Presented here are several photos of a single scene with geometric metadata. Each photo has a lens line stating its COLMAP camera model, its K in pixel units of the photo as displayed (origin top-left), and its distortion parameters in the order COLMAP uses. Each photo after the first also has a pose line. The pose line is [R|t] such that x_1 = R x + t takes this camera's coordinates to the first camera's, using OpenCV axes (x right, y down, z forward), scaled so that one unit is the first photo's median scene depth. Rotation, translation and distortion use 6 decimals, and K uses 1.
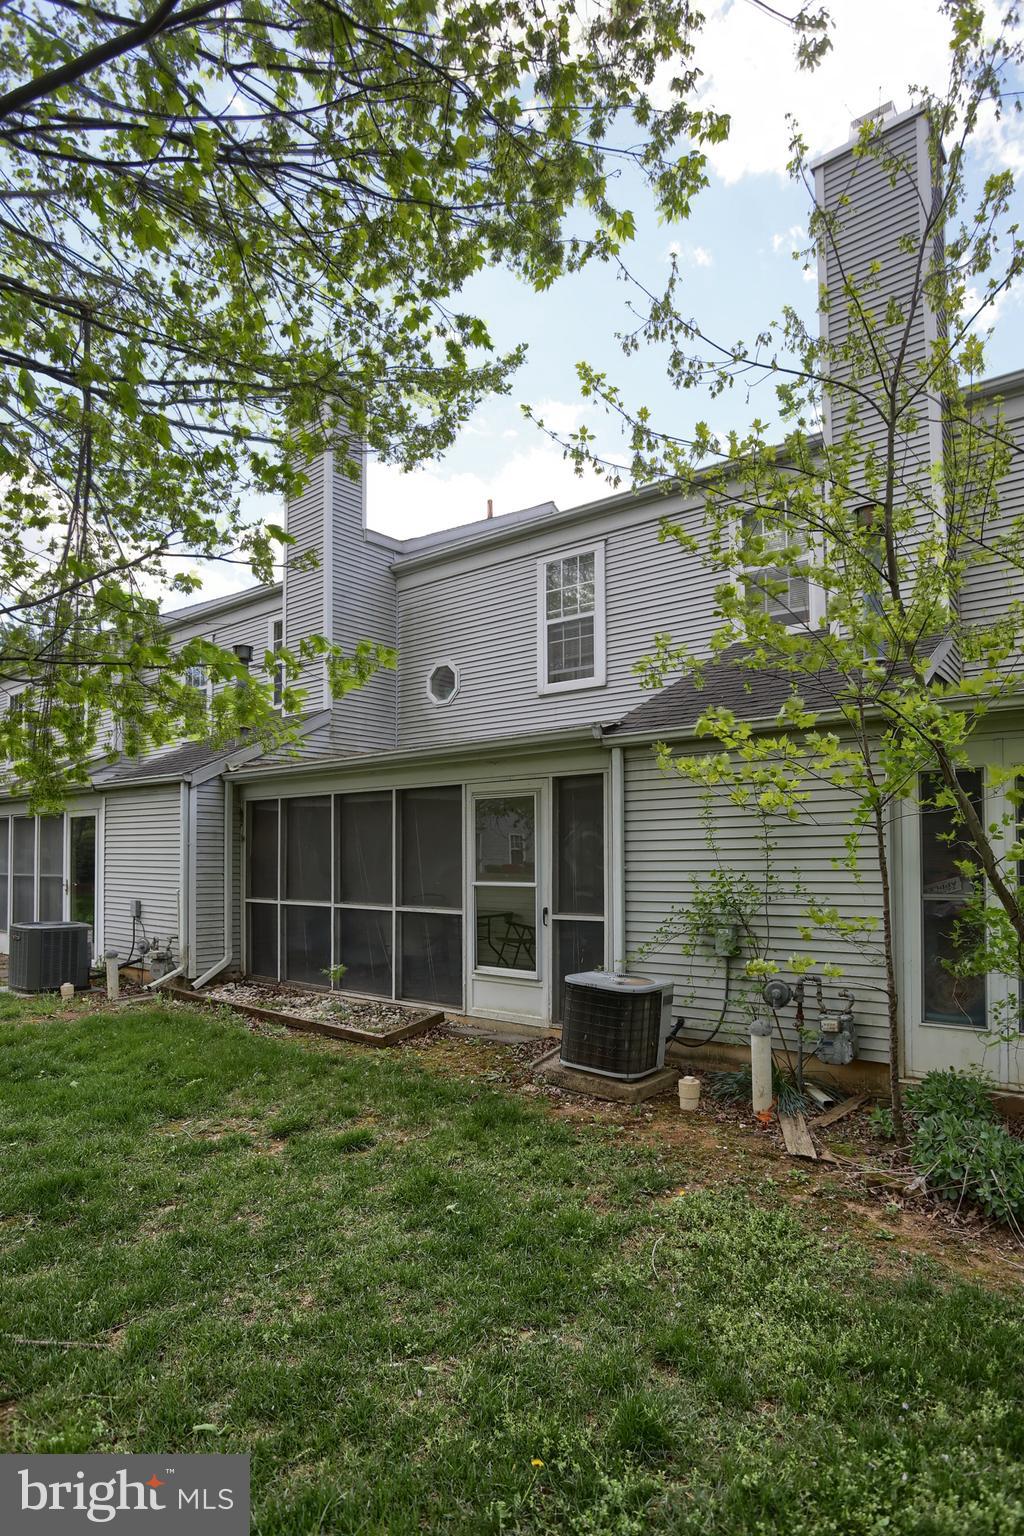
lens RADIAL K [[839.2, 0, 489.3], [0, 839.2, 829.4], [0, 0, 1]] dist [-0.053405, 0.016367]
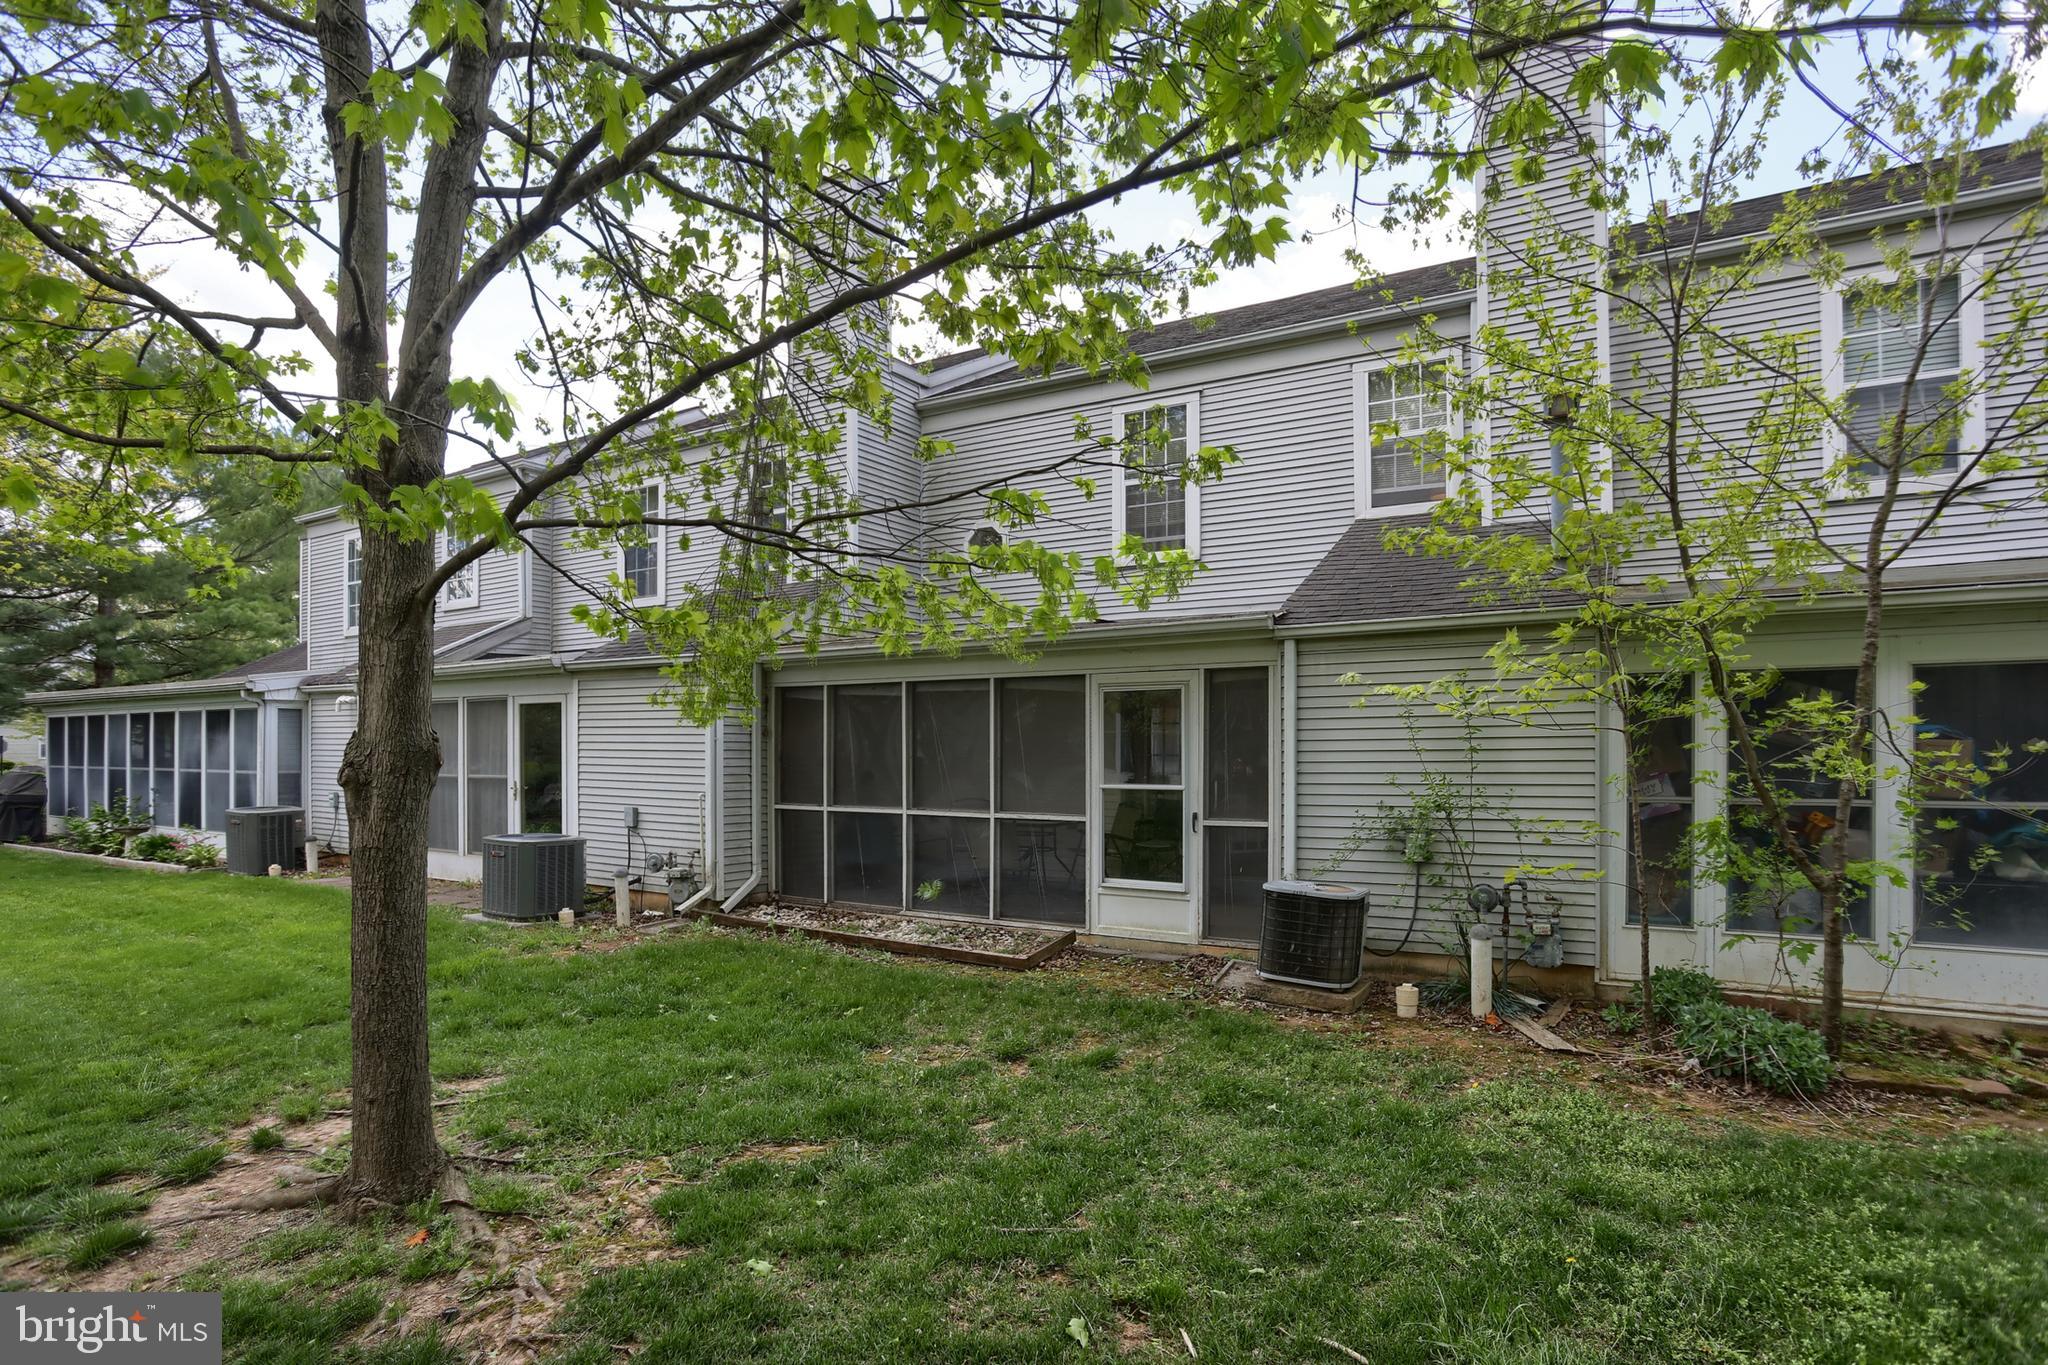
lens RADIAL K [[1084.4, 0, 987.1], [0, 1084.4, 749.3], [0, 0, 1]] dist [-0.045186, 0.004696]
pose [[0.991760, 0.004161, 0.128042, -0.326683], [-0.008054, 0.999521, 0.029896, -0.009240], [-0.127856, -0.030681, 0.991318, -0.140116]]
